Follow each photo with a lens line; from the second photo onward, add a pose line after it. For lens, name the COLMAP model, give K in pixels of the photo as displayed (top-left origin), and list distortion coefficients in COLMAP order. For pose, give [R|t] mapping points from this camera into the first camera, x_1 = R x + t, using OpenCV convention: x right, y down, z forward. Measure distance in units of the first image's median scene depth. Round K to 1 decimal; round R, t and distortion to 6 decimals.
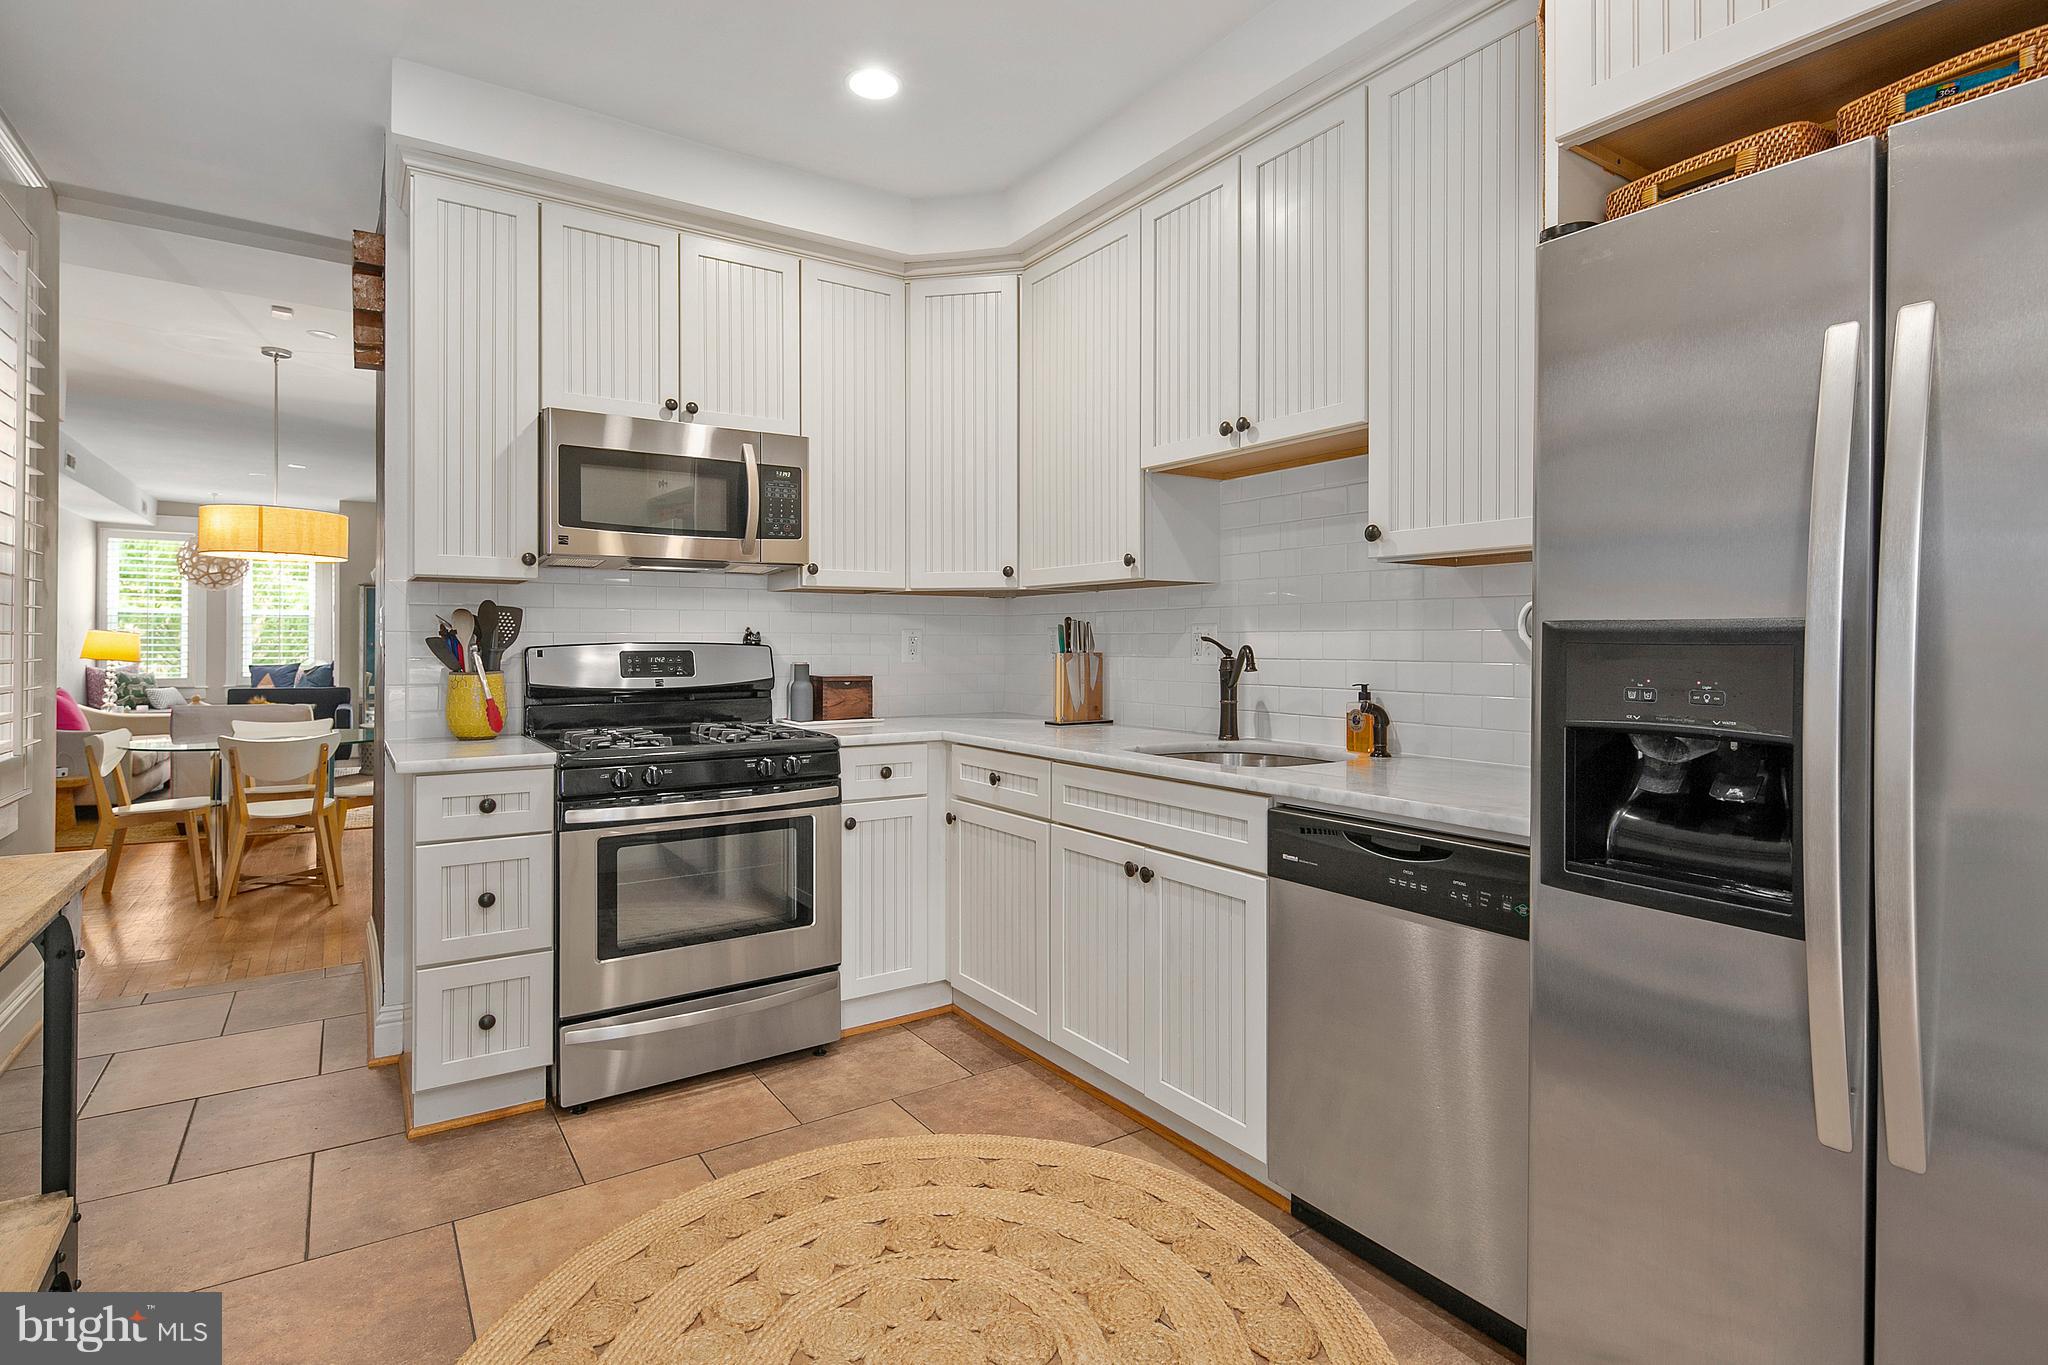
lens RADIAL K [[1000.1, 0, 1004.7], [0, 1000.1, 638.9], [0, 0, 1]] dist [0.008048, -0.006148]
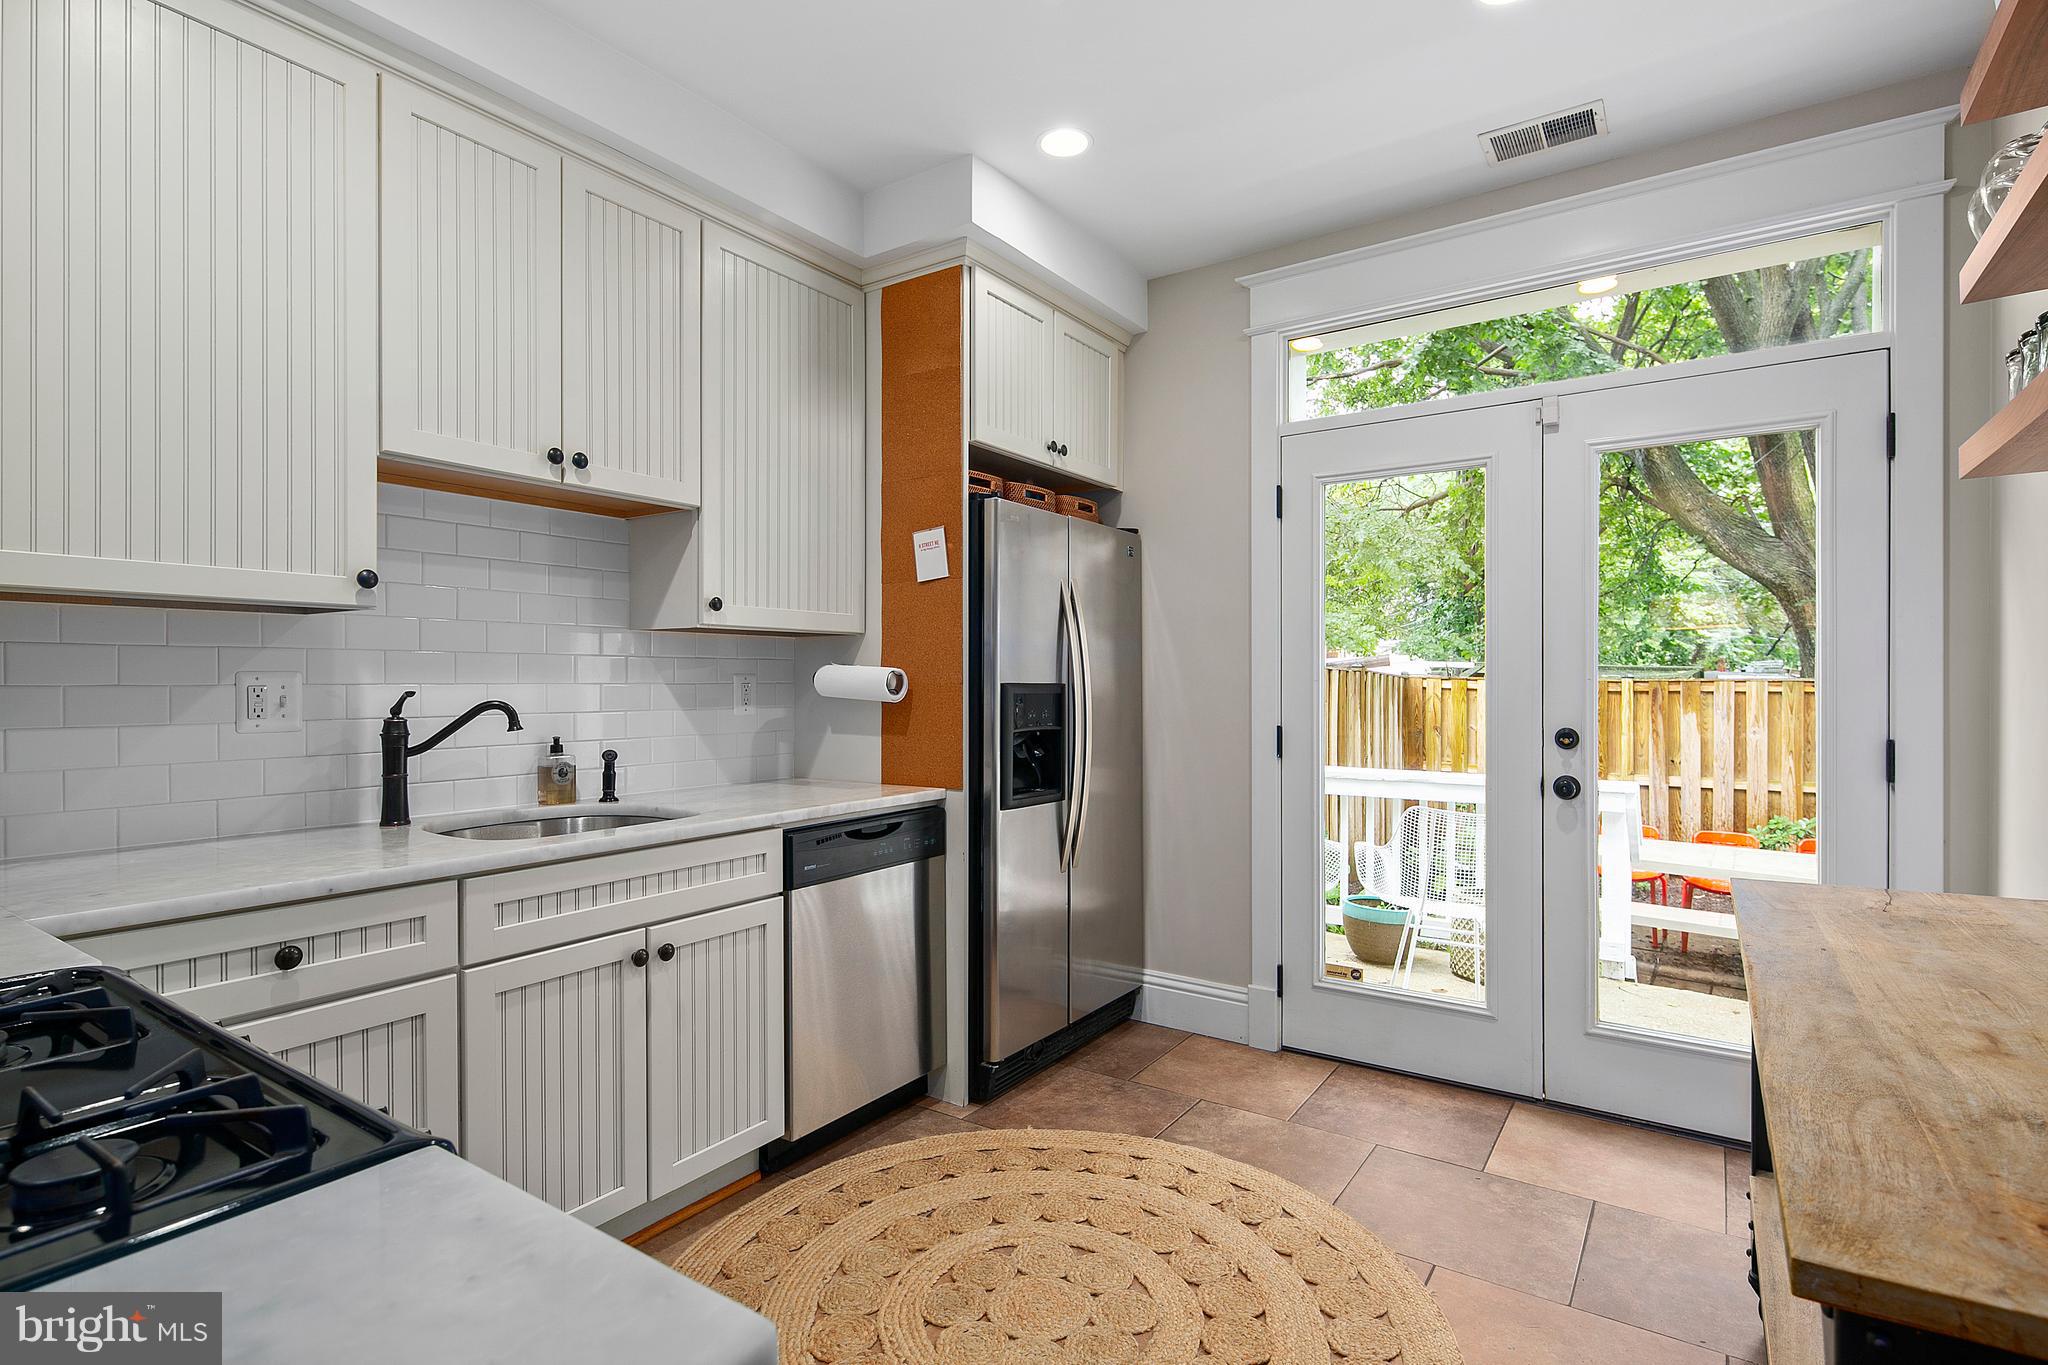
lens RADIAL K [[1000.1, 0, 1011.3], [0, 1000.1, 687.1], [0, 0, 1]] dist [0.008048, -0.006148]
pose [[-0.375124, -0.007142, 0.926947, -0.755410], [-0.002746, 0.999974, 0.006593, -0.012806], [-0.926971, -0.000072, -0.375134, 0.963087]]
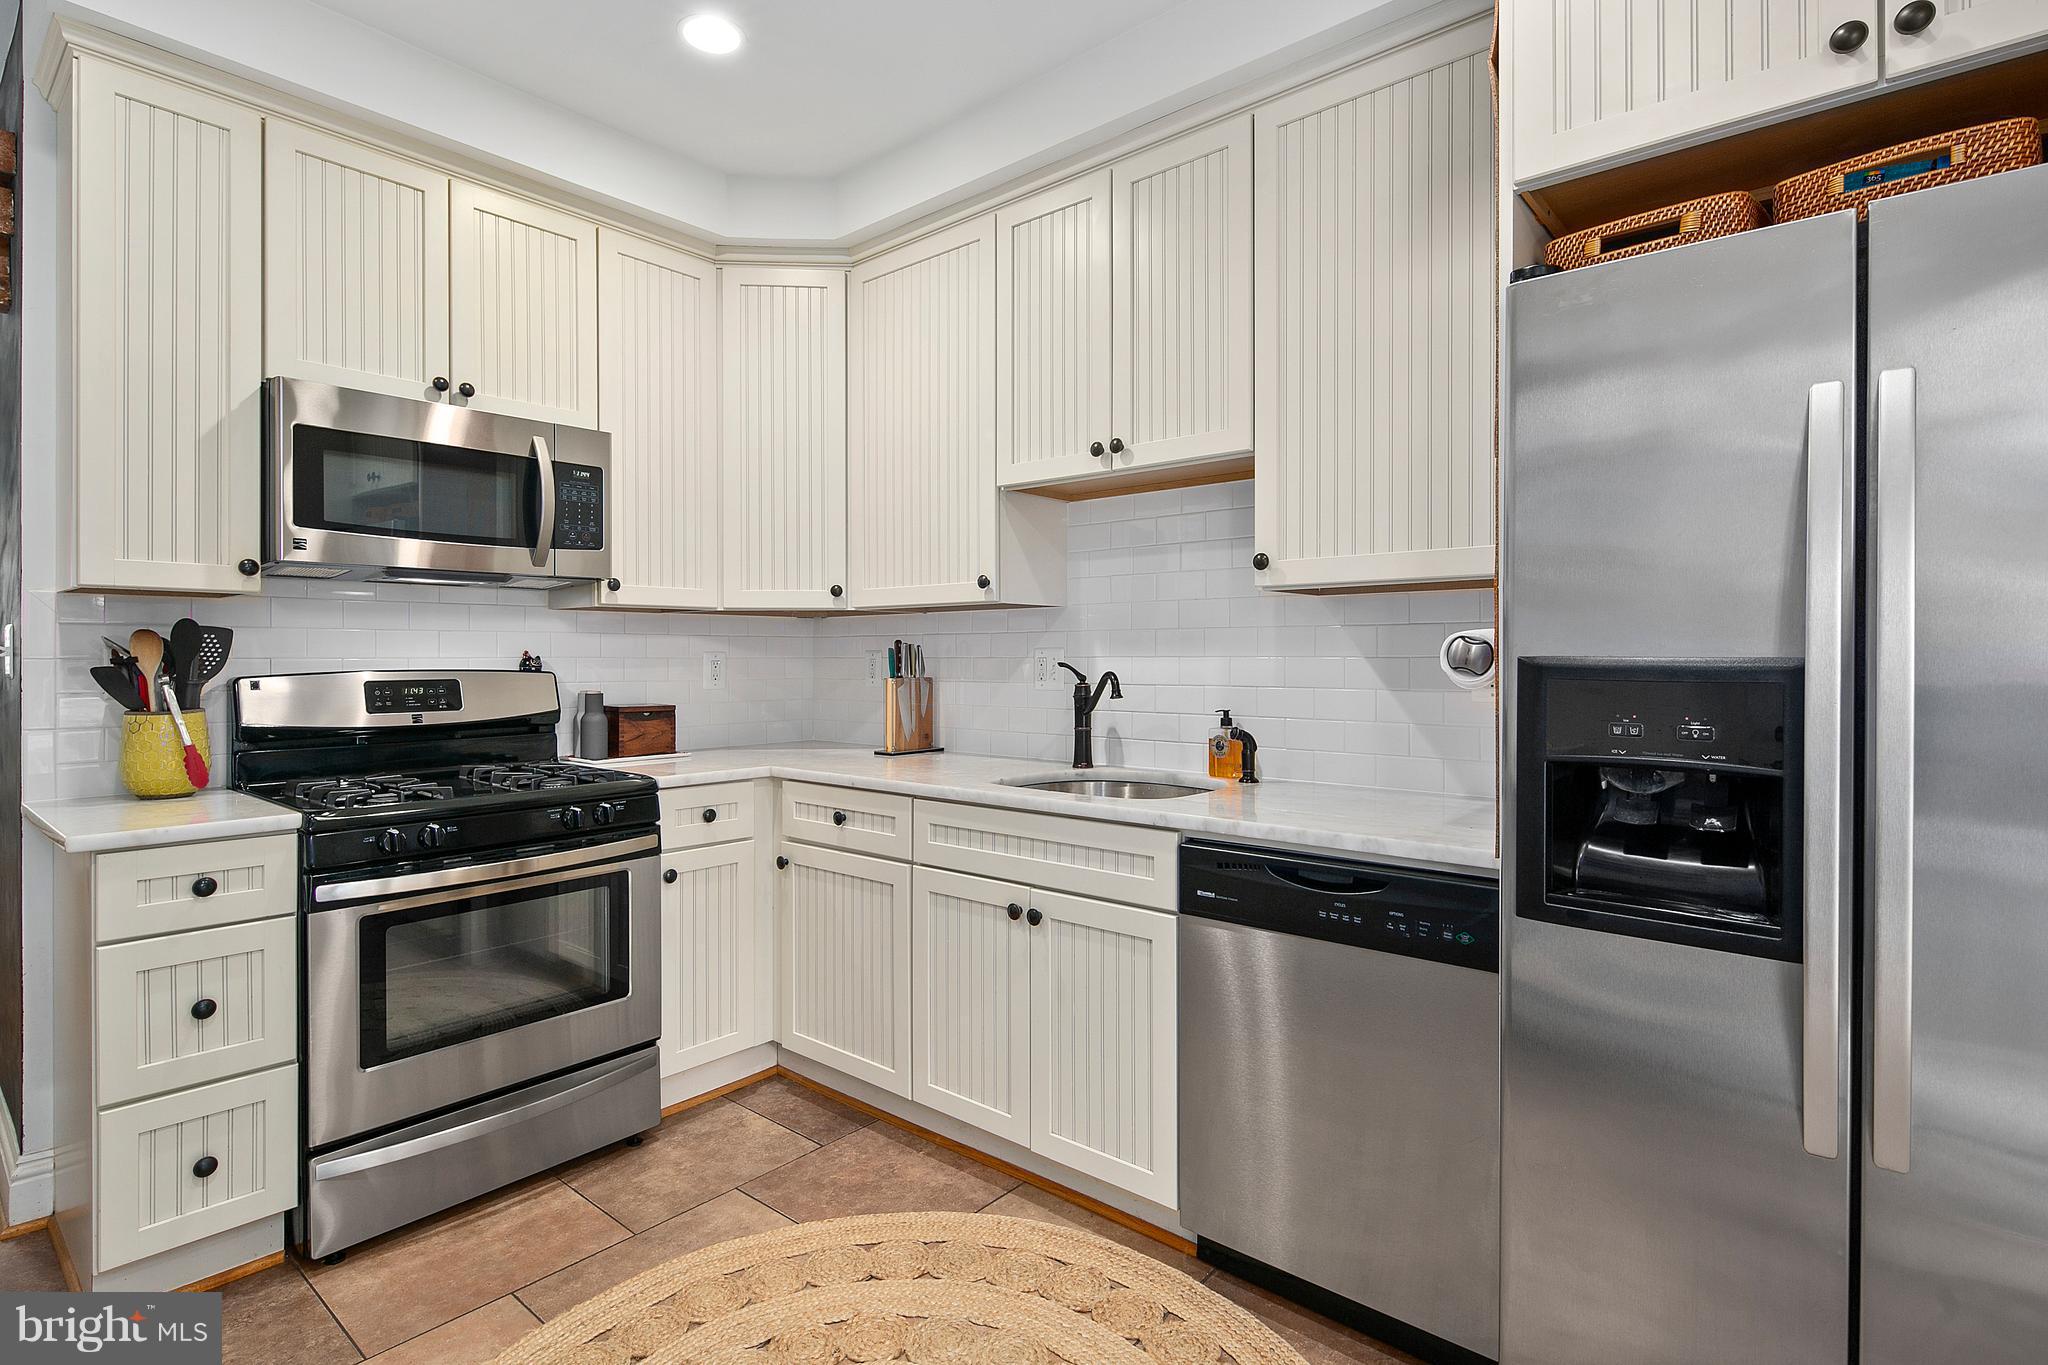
lens RADIAL K [[1000.1, 0, 1003.0], [0, 1000.1, 655.7], [0, 0, 1]] dist [0.008048, -0.006148]
pose [[0.963480, -0.001907, 0.267775, -0.127800], [0.001524, 0.999997, 0.001638, -0.011587], [-0.267778, -0.001170, 0.963480, 0.090075]]
